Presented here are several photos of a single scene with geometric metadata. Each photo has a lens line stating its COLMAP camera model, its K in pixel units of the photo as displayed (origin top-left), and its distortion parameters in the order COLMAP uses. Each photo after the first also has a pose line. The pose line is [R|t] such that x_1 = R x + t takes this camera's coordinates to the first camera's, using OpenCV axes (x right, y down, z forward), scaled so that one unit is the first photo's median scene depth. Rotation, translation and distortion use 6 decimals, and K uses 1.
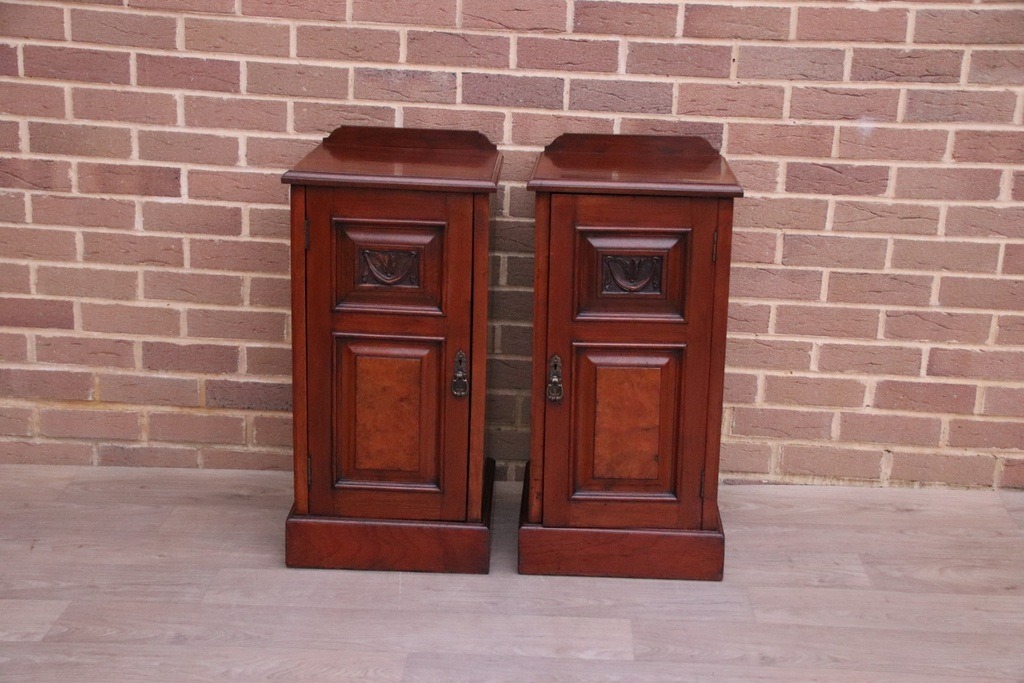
lens RADIAL K [[1542.6, 0, 511.4], [0, 1542.6, 370.7], [0, 0, 1]] dist [0.305054, 0.000000]
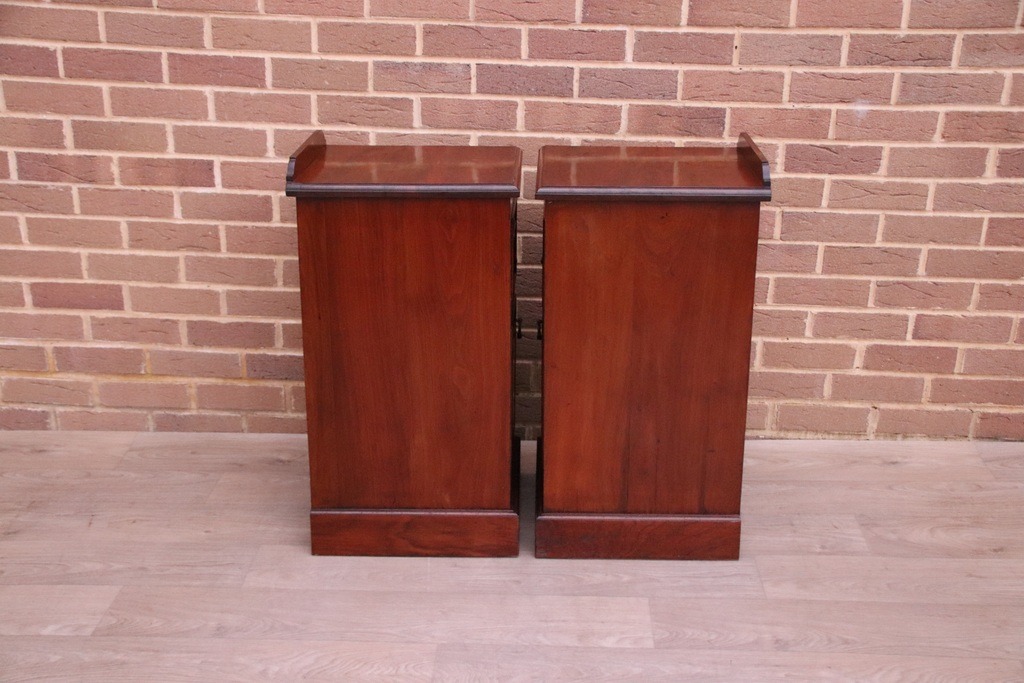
lens RADIAL K [[1195.1, 0, 513.0], [0, 1195.1, 362.0], [0, 0, 1]] dist [0.136581, 0.000000]
pose [[0.999814, -0.018812, -0.004323, -0.007077], [0.019135, 0.995410, 0.093771, -0.066991], [0.002539, -0.093836, 0.995584, 0.175829]]
